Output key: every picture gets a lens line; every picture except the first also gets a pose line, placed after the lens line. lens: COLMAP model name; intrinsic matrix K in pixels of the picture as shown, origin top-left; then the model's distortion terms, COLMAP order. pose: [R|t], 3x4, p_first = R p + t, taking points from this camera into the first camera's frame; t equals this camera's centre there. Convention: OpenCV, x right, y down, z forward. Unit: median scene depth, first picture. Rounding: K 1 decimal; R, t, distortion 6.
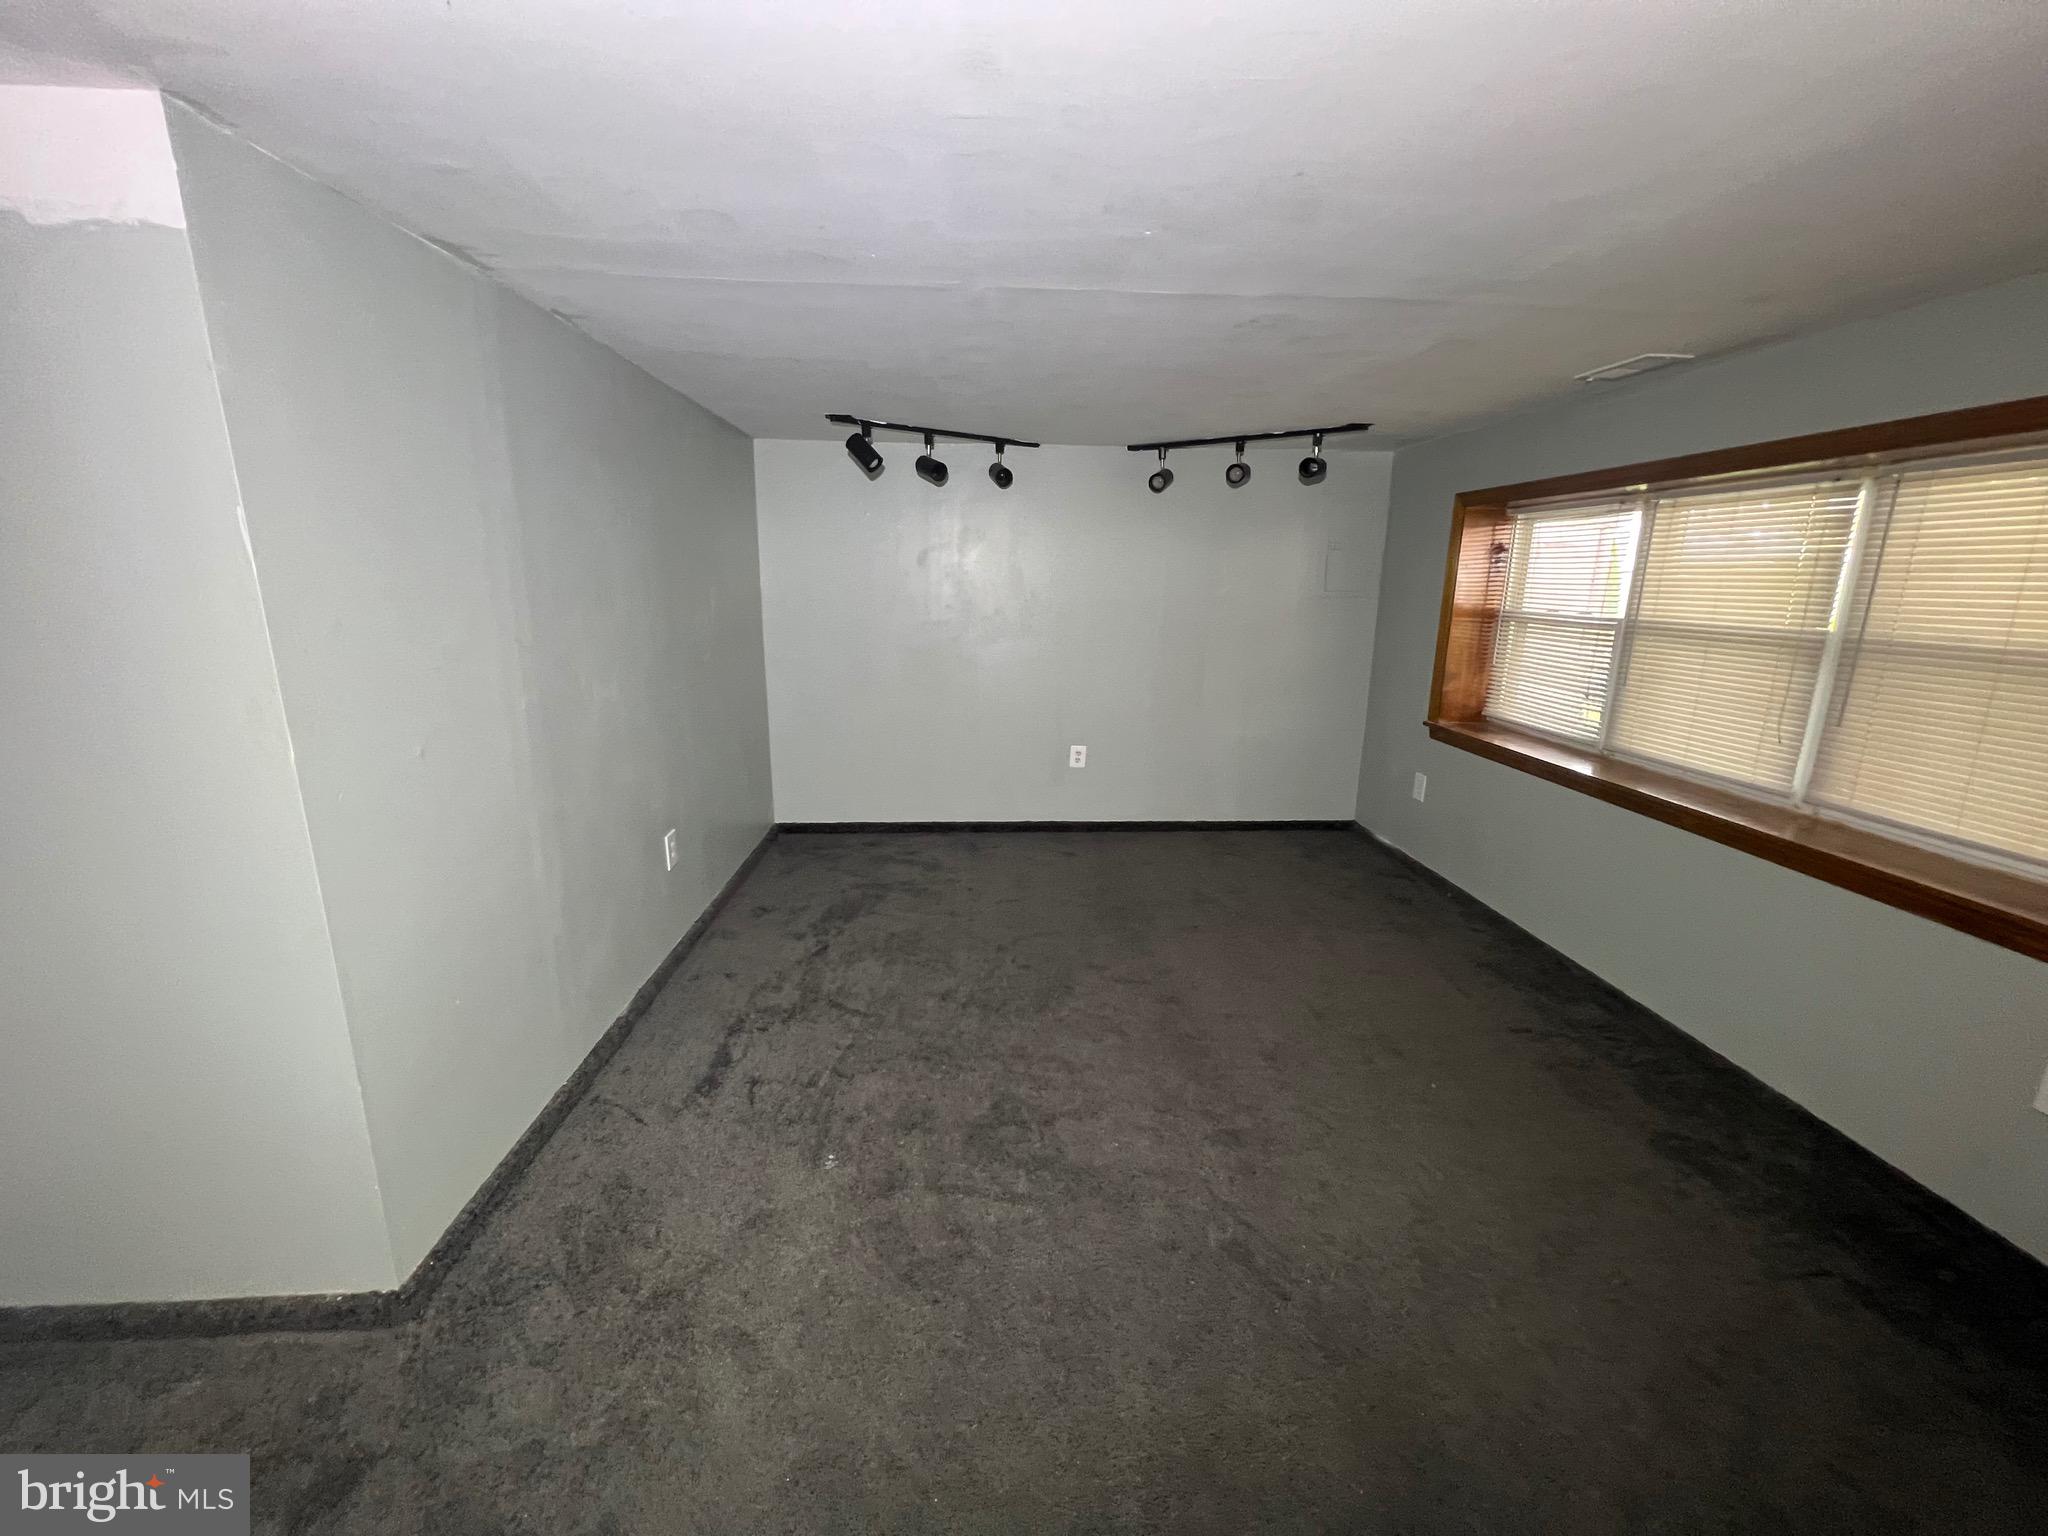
lens RADIAL K [[814.9, 0, 1011.9], [0, 814.9, 763.5], [0, 0, 1]] dist [-0.001346, 0.000320]
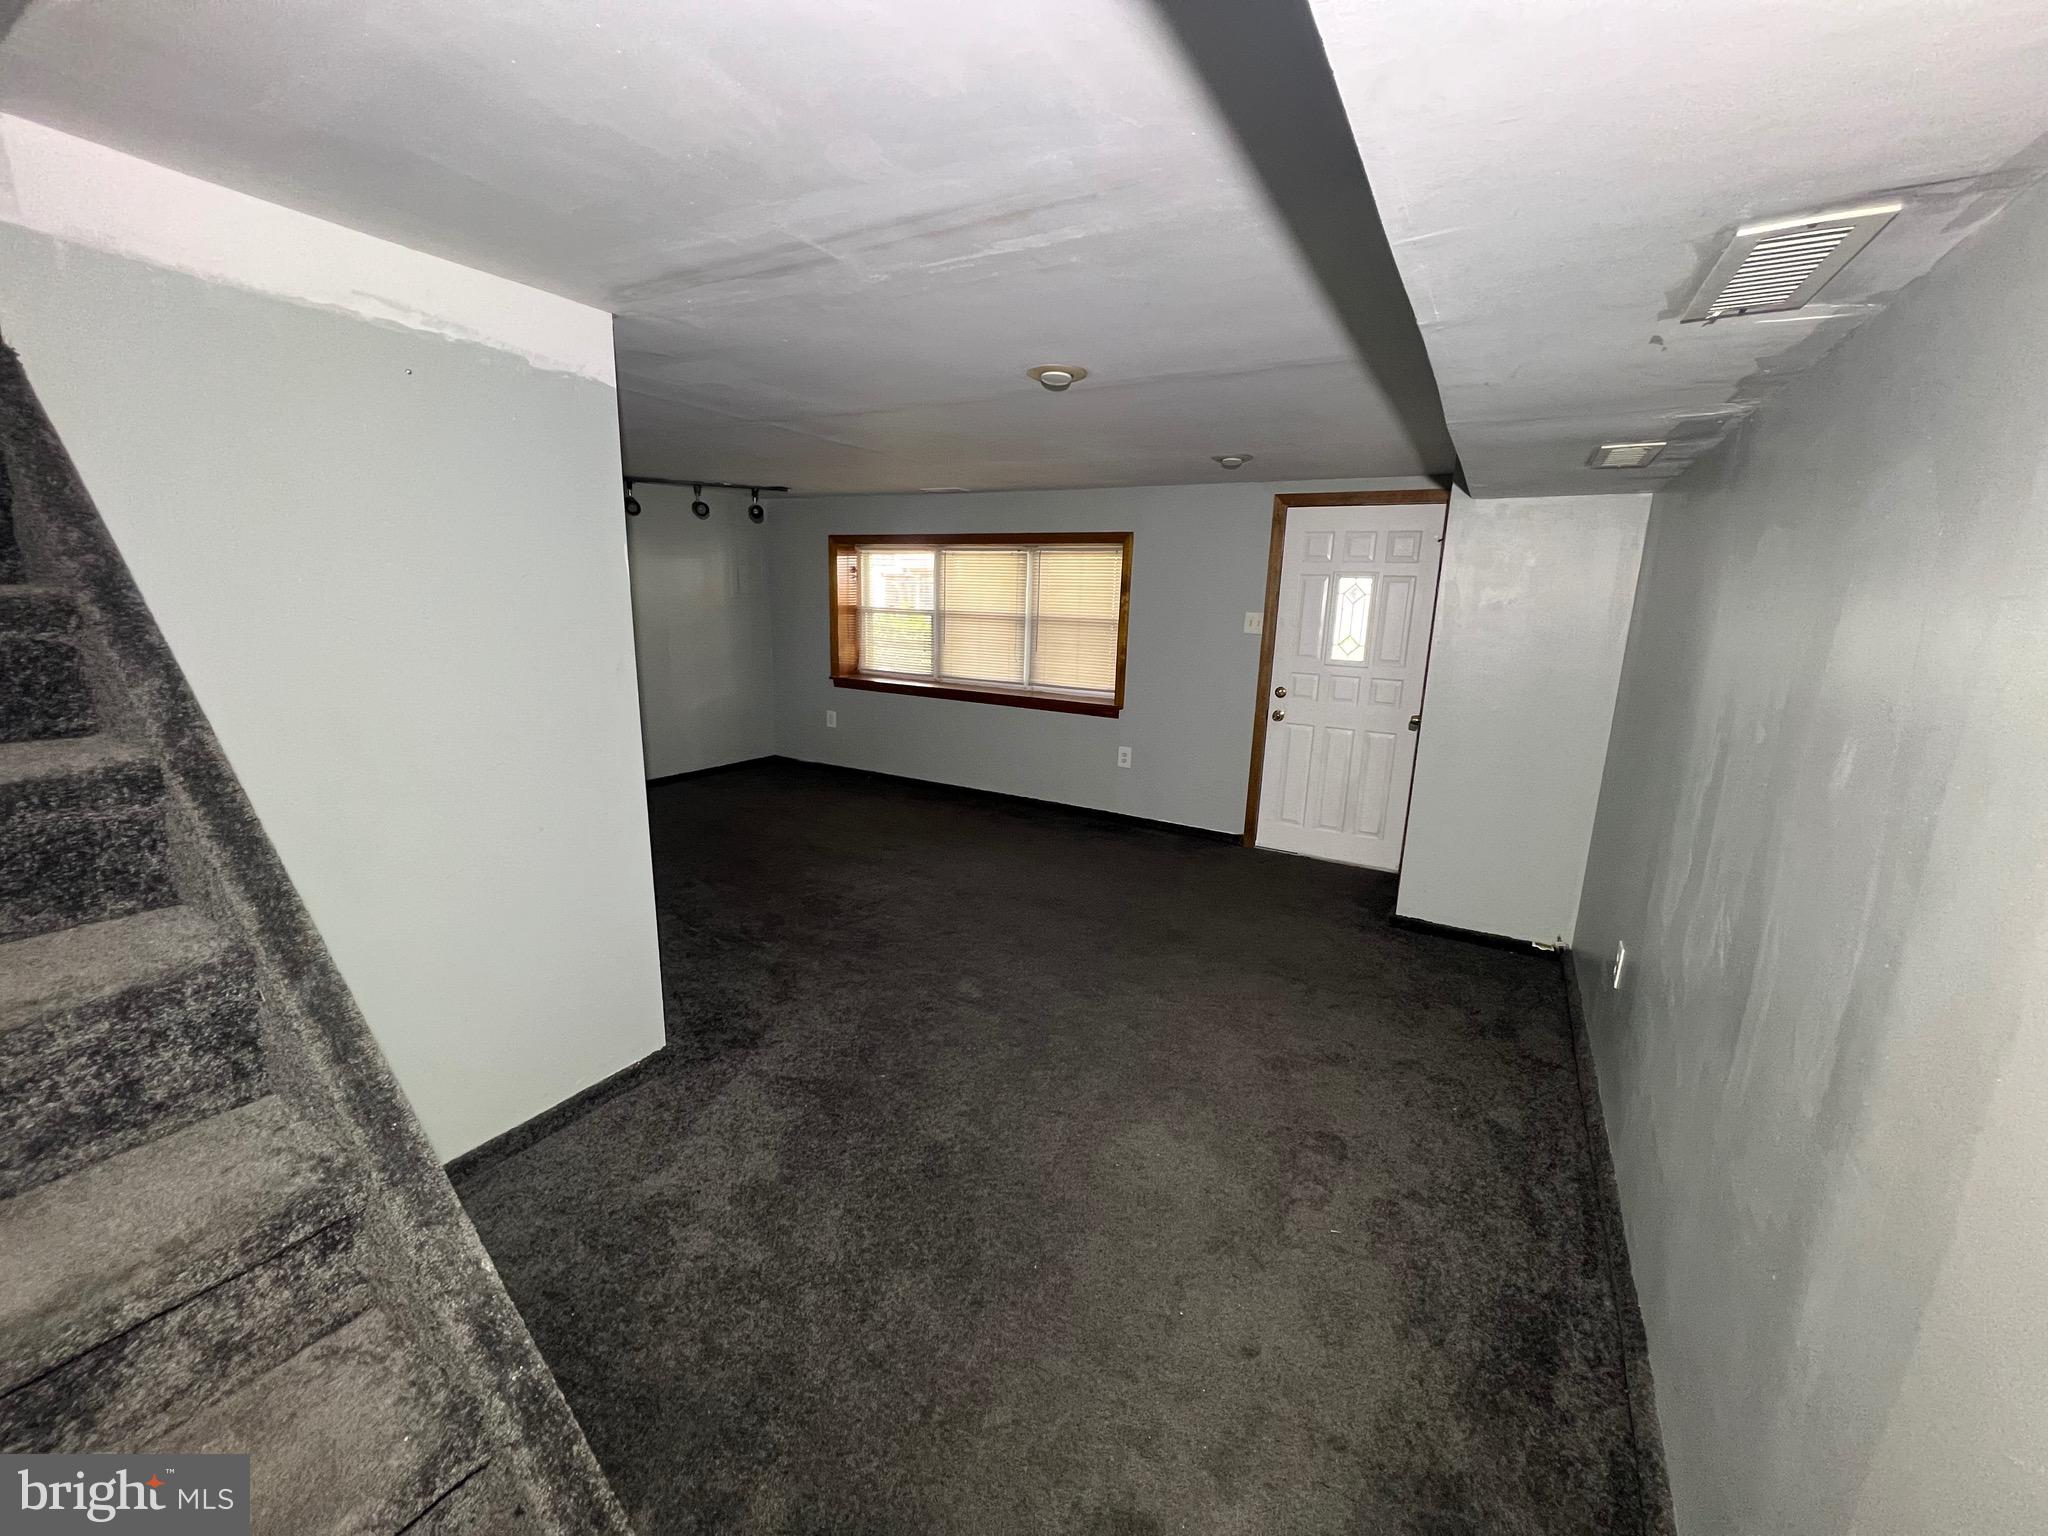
lens RADIAL K [[814.9, 0, 1011.9], [0, 814.9, 763.5], [0, 0, 1]] dist [-0.001346, 0.000320]
pose [[0.552312, -0.164252, 0.817296, -0.797294], [0.164061, 0.982641, 0.086612, 0.045269], [-0.817334, 0.086249, 0.569672, -0.232058]]
